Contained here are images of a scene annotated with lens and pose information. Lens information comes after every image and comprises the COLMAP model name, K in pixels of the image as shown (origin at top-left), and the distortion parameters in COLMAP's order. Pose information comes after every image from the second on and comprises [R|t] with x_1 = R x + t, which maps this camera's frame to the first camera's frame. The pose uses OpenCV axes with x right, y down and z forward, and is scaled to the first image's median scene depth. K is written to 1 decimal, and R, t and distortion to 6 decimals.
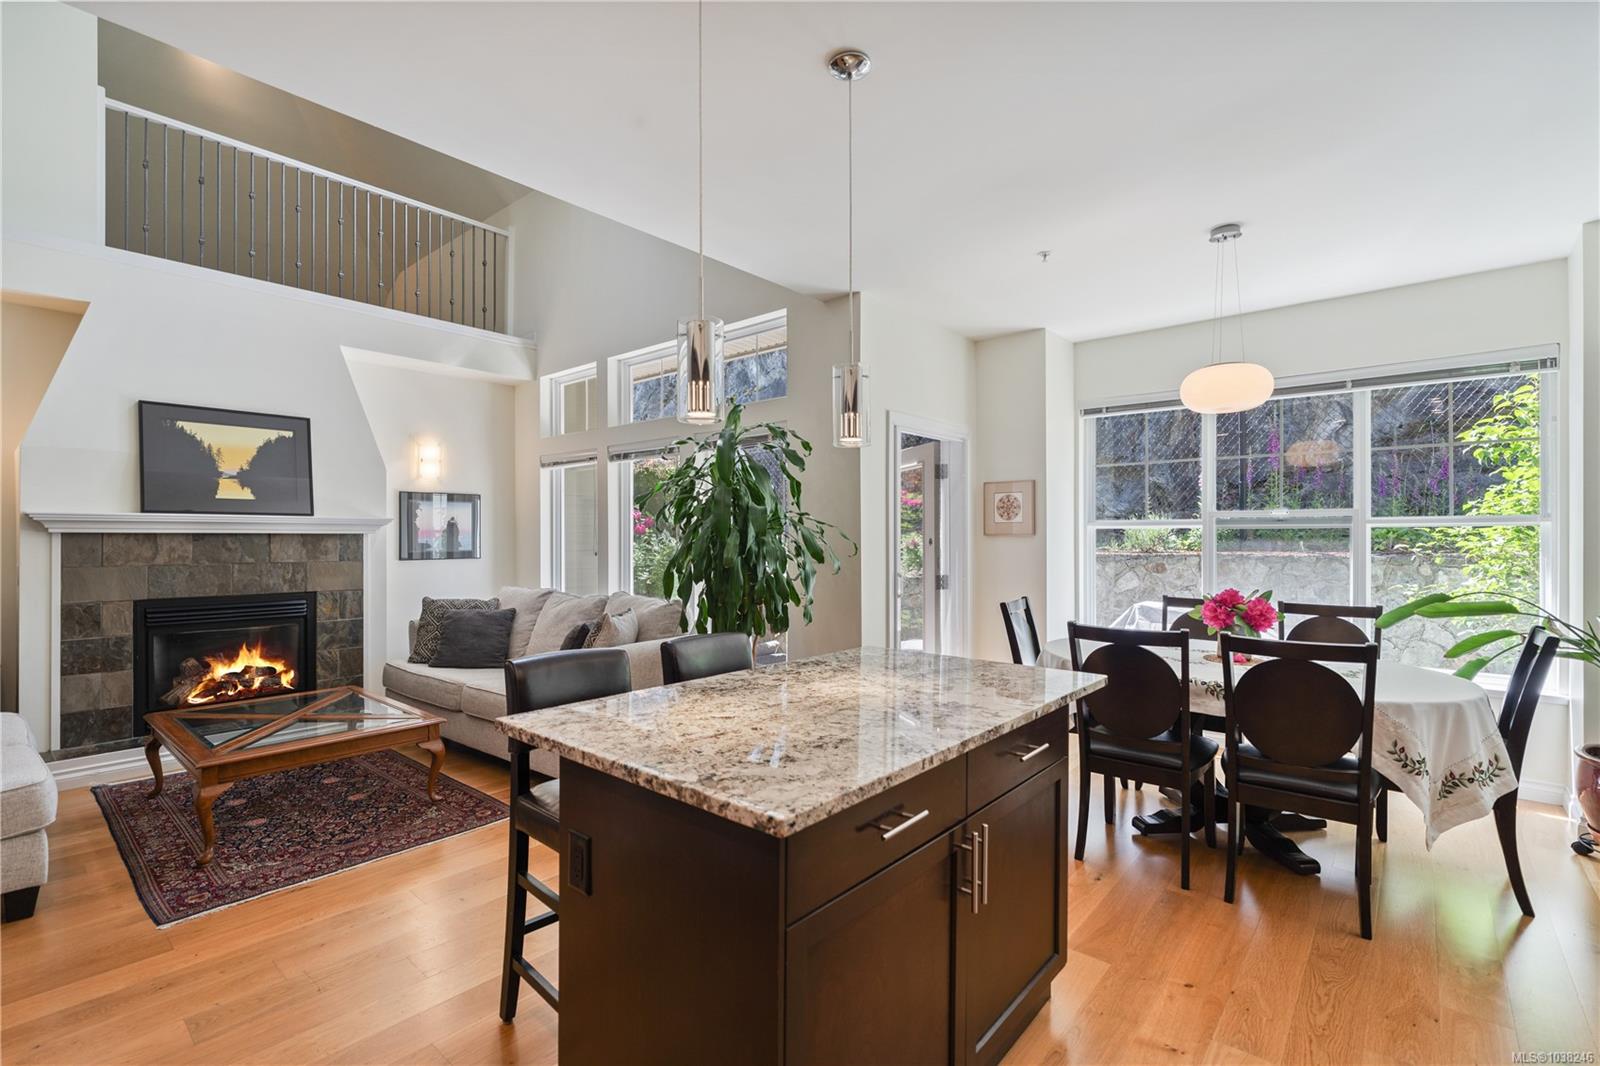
lens RADIAL K [[725.6, 0, 799.5], [0, 725.6, 535.4], [0, 0, 1]] dist [-0.003448, 0.000310]
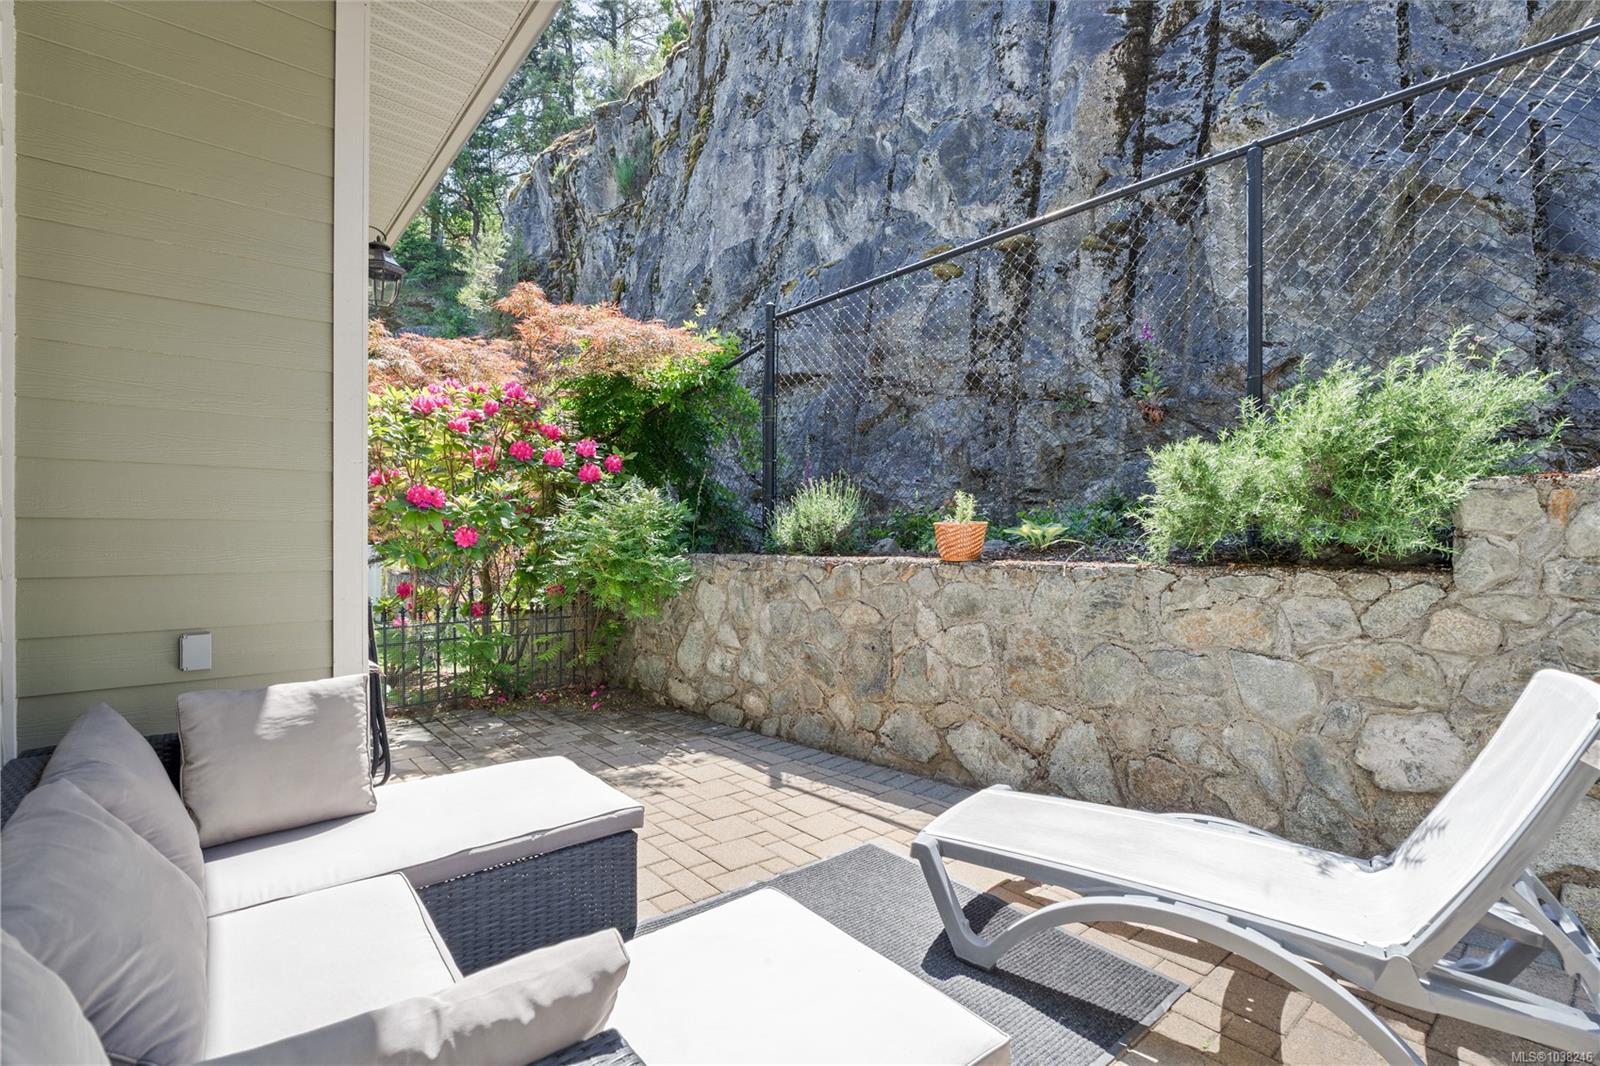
lens RADIAL K [[725.6, 0, 799.5], [0, 725.6, 535.4], [0, 0, 1]] dist [-0.003448, 0.000310]
pose [[0.988728, 0.003334, -0.149685, 0.029022], [-0.002869, 0.999990, 0.003321, 0.075888], [0.149694, -0.002854, 0.988728, 1.075493]]
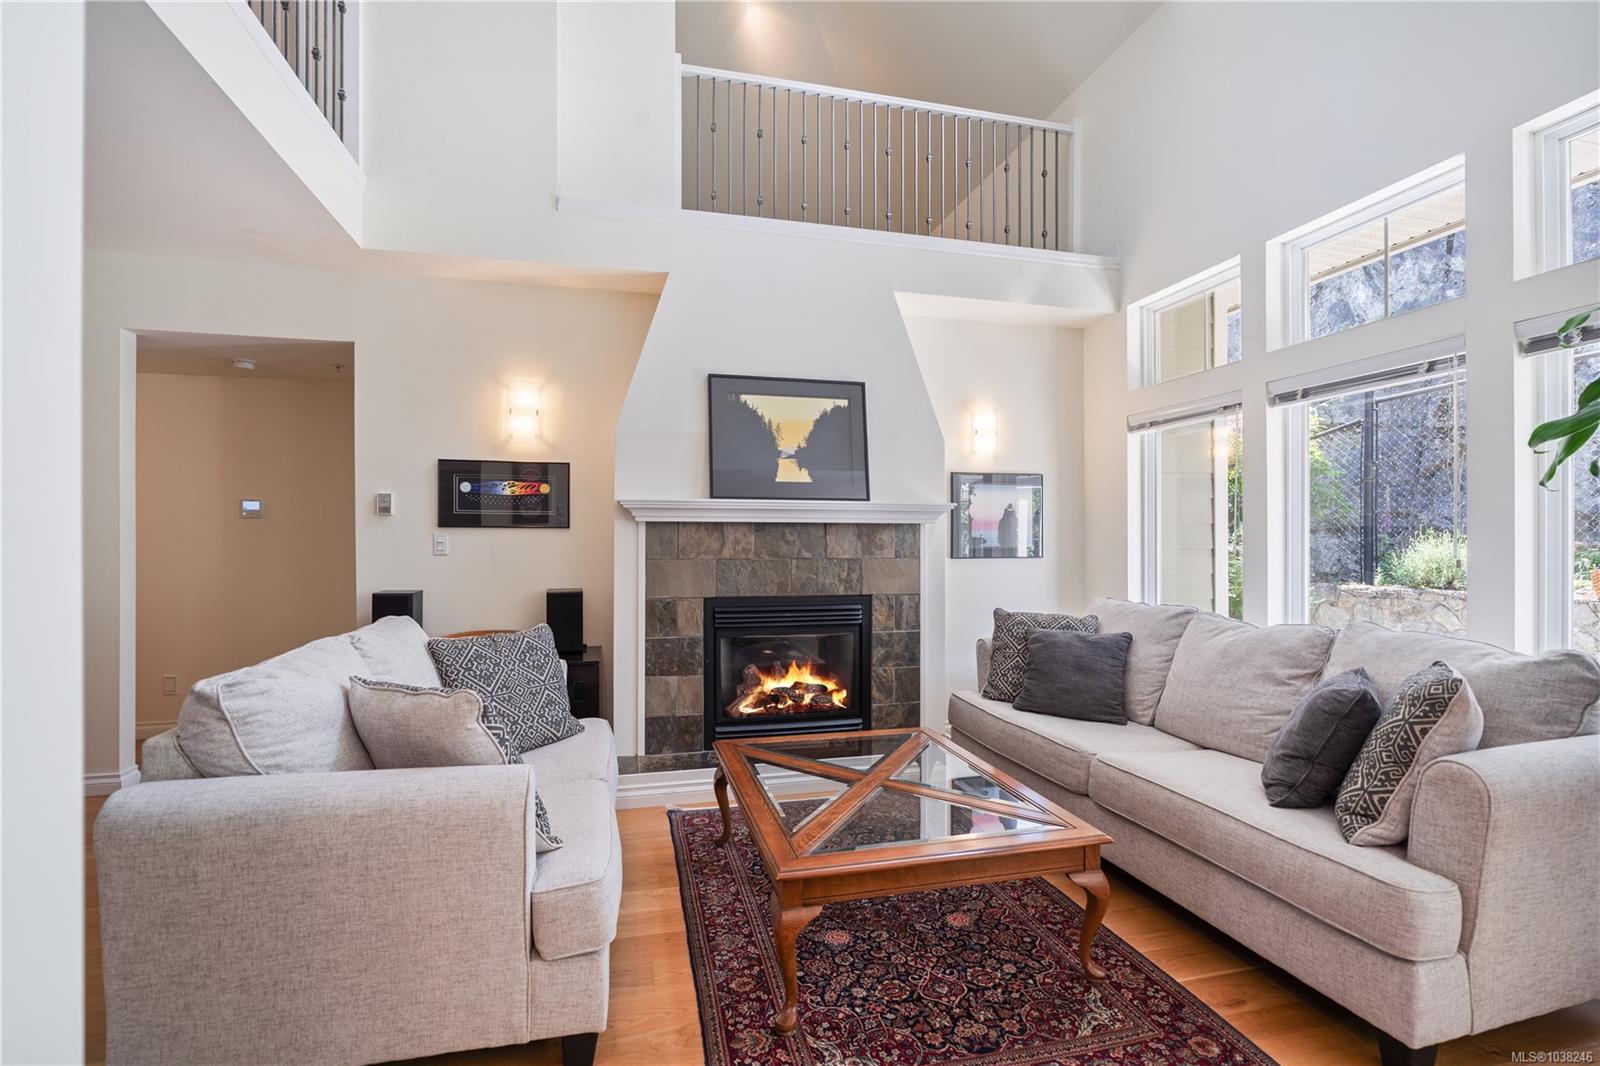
lens RADIAL K [[729.2, 0, 795.2], [0, 729.2, 537.6], [0, 0, 1]] dist [-0.002768, 0.000648]
pose [[0.813571, 0.000801, -0.581466, -0.280700], [-0.000579, 1.000000, 0.000567, 0.013889], [0.581466, -0.000124, 0.813571, 0.306327]]
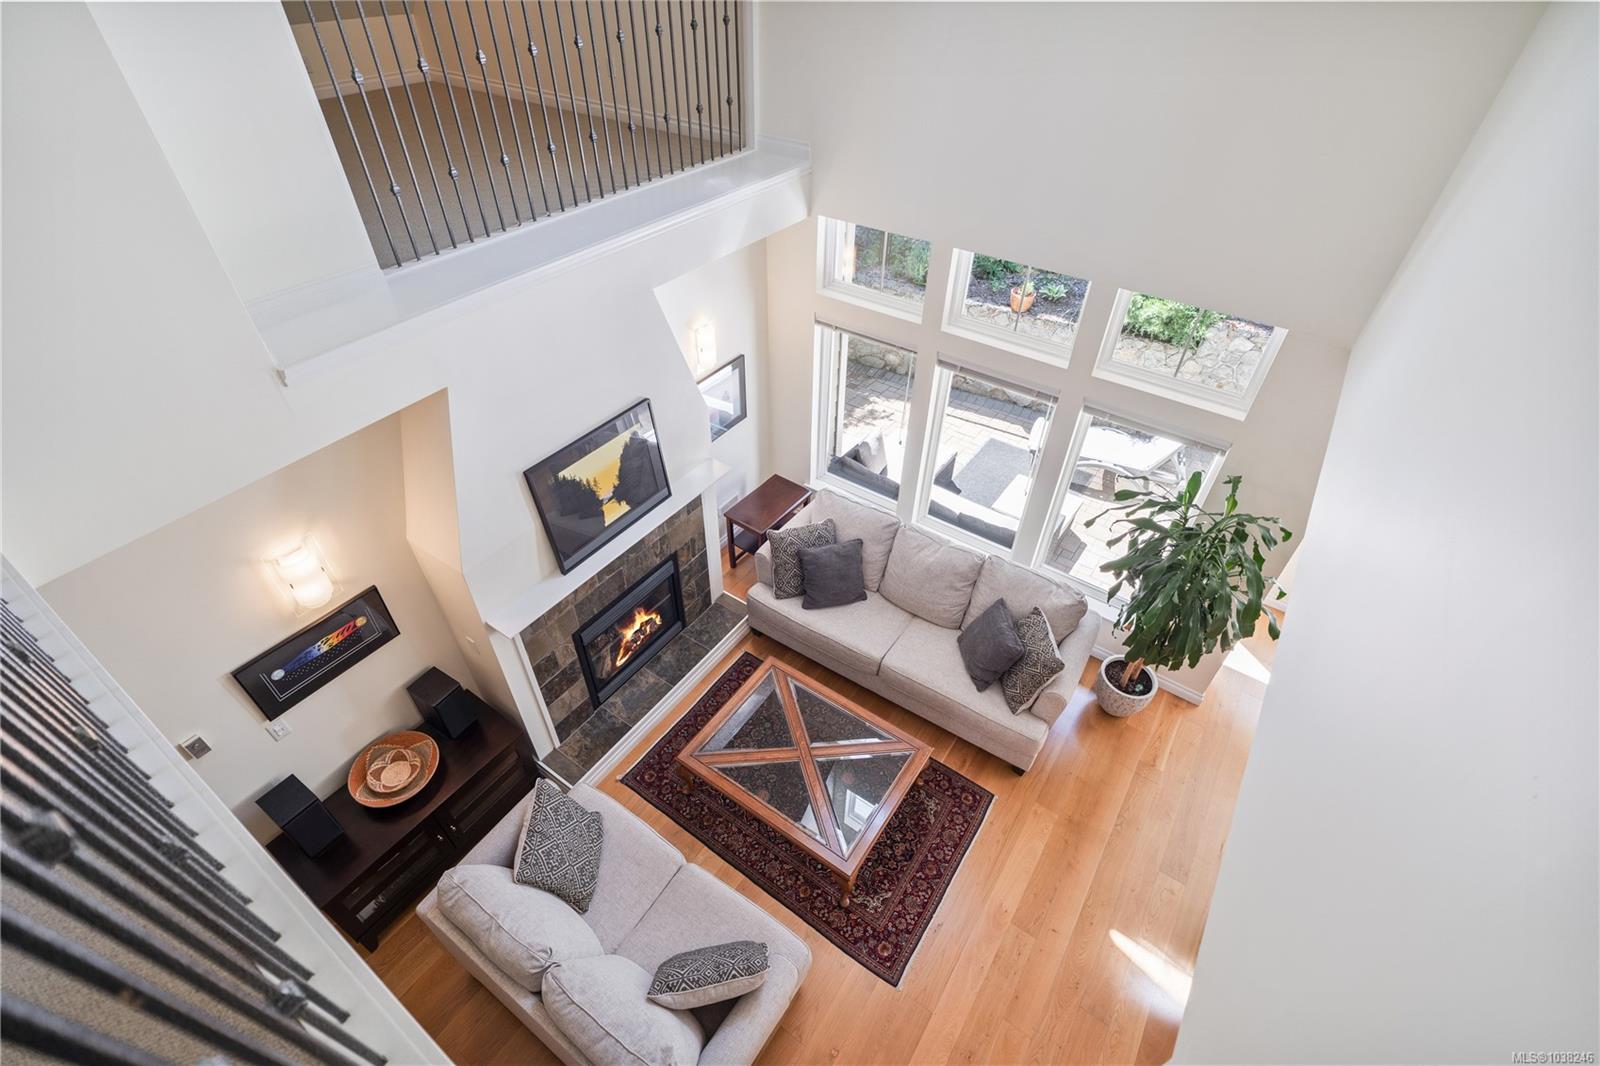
lens RADIAL K [[729.2, 0, 795.2], [0, 729.2, 537.6], [0, 0, 1]] dist [-0.002768, 0.000648]
pose [[0.994904, -0.055581, 0.084119, -0.631763], [-0.015367, 0.740980, 0.671351, -0.654712], [-0.099645, -0.669223, 0.736350, 0.276926]]
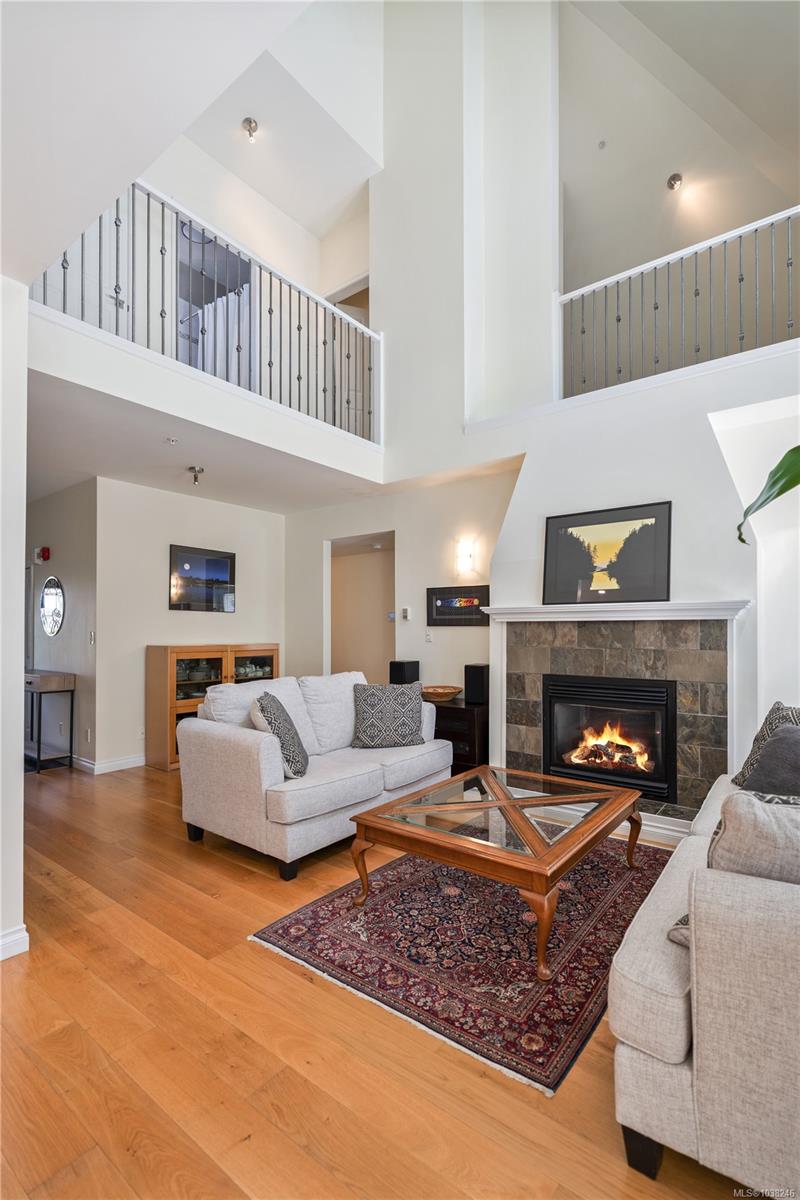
lens RADIAL K [[552.1, 0, 403.7], [0, 552.1, 626.9], [0, 0, 1]] dist [-0.011097, 0.000086]
pose [[0.051301, -0.003981, -0.998675, 0.039750], [0.004095, 0.999984, -0.003775, 0.008335], [0.998675, -0.003896, 0.051317, 0.650531]]
